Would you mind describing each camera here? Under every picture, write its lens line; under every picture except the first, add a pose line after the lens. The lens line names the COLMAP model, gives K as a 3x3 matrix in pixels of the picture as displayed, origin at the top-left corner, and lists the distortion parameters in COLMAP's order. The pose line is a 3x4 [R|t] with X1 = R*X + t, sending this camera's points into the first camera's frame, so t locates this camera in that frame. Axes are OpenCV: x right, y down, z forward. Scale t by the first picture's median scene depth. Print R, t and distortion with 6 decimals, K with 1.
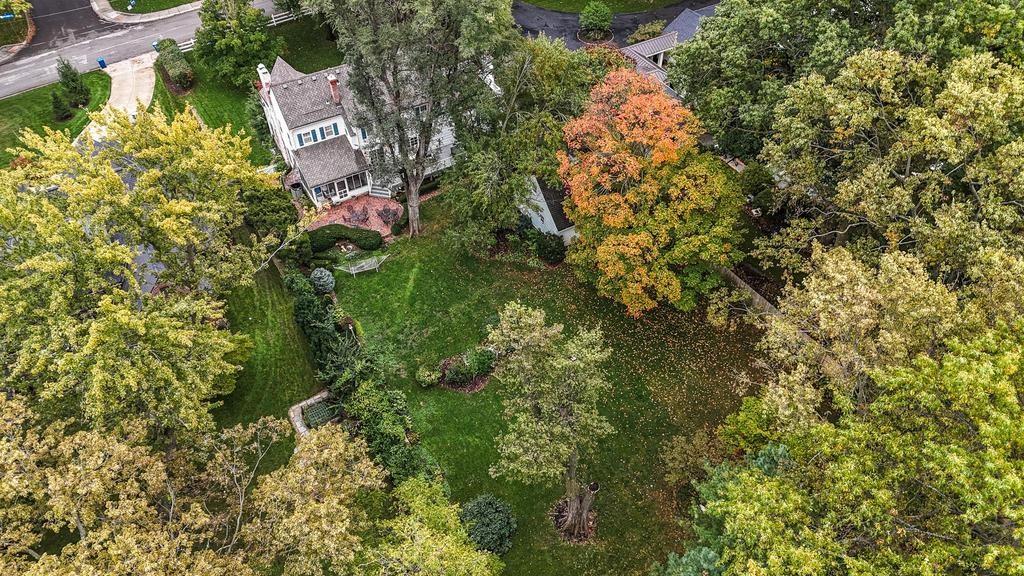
lens RADIAL K [[762.8, 0, 512.0], [0, 762.8, 288.0], [0, 0, 1]] dist [0.110286, -0.098167]
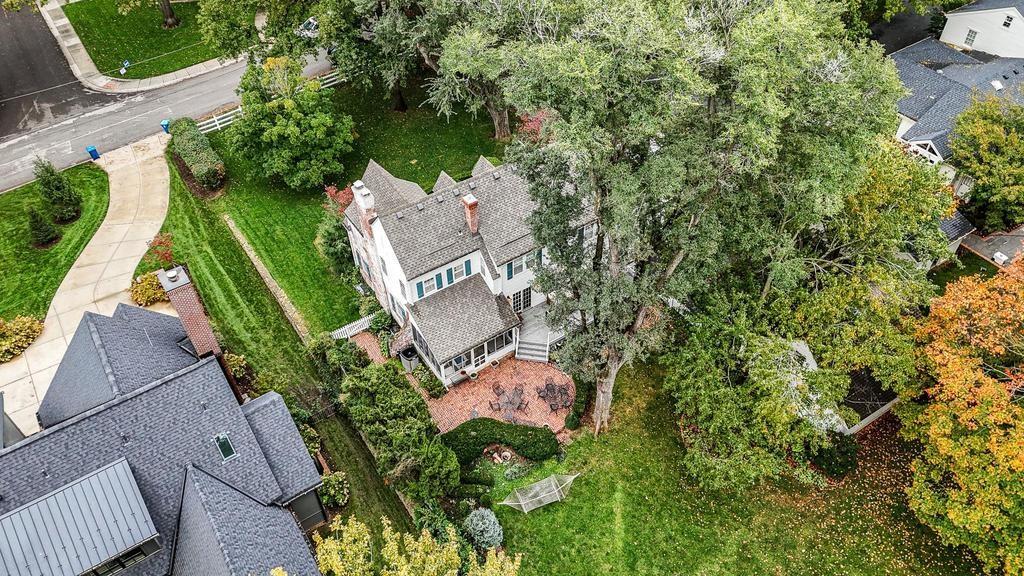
lens RADIAL K [[762.8, 0, 512.0], [0, 762.8, 288.0], [0, 0, 1]] dist [0.110286, -0.098167]
pose [[0.998413, -0.045382, 0.033359, -0.210165], [0.045761, 0.998895, -0.010686, -0.176996], [-0.032837, 0.012195, 0.999386, 0.330399]]
